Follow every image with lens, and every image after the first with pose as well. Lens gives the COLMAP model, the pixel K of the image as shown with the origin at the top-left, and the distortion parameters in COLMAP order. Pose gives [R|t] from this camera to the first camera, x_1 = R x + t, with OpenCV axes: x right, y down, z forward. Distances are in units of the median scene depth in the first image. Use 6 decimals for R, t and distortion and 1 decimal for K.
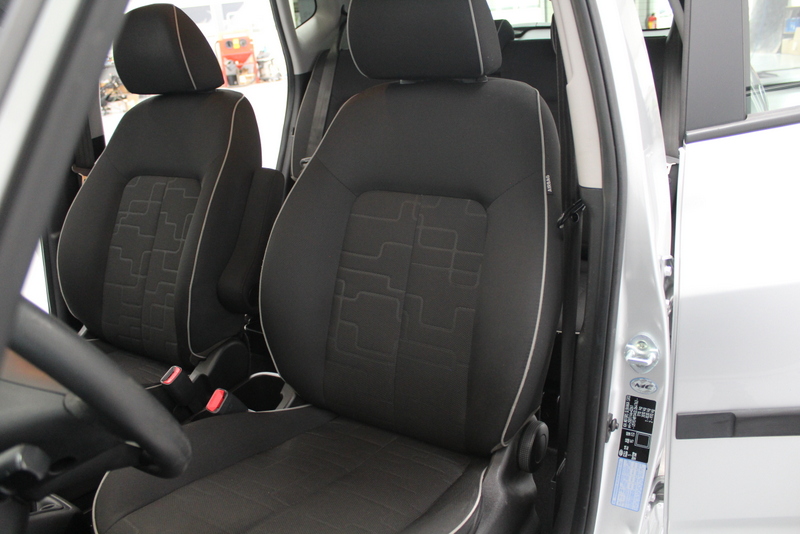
lens RADIAL K [[654.8, 0, 403.1], [0, 654.8, 267.7], [0, 0, 1]] dist [-0.146699, 0.086261]
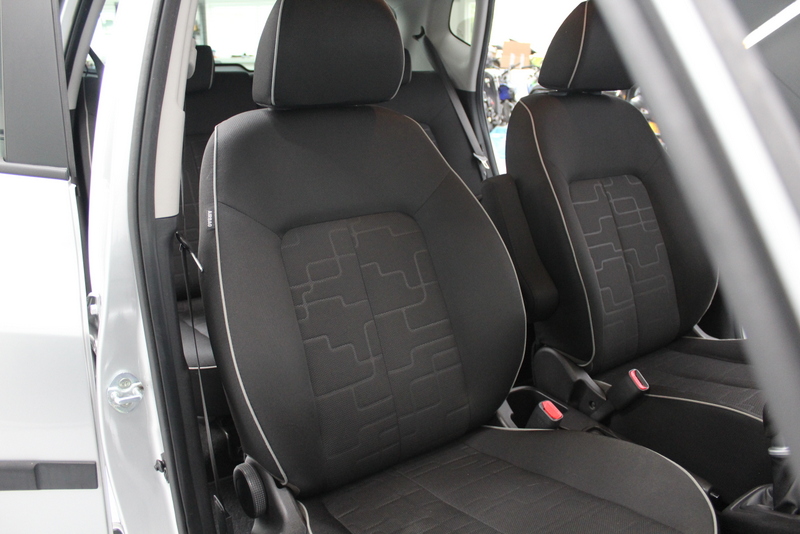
lens RADIAL K [[654.8, 0, 397.3], [0, 654.8, 261.7], [0, 0, 1]] dist [-0.146699, 0.086261]
pose [[0.381414, -0.205459, 0.901282, -1.229508], [0.293945, 0.951338, 0.092475, -0.176075], [-0.876424, 0.229656, 0.423248, 0.774636]]
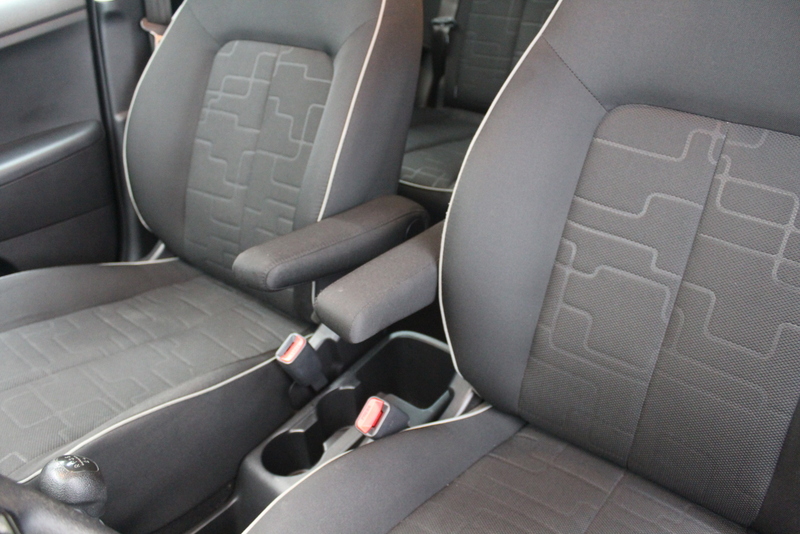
lens RADIAL K [[654.8, 0, 399.1], [0, 654.8, 271.8], [0, 0, 1]] dist [-0.146699, 0.086261]
pose [[0.993927, 0.079258, -0.076333, -0.200651], [-0.059784, 0.971328, 0.230104, -0.085087], [0.092382, -0.224144, 0.970168, 0.345748]]
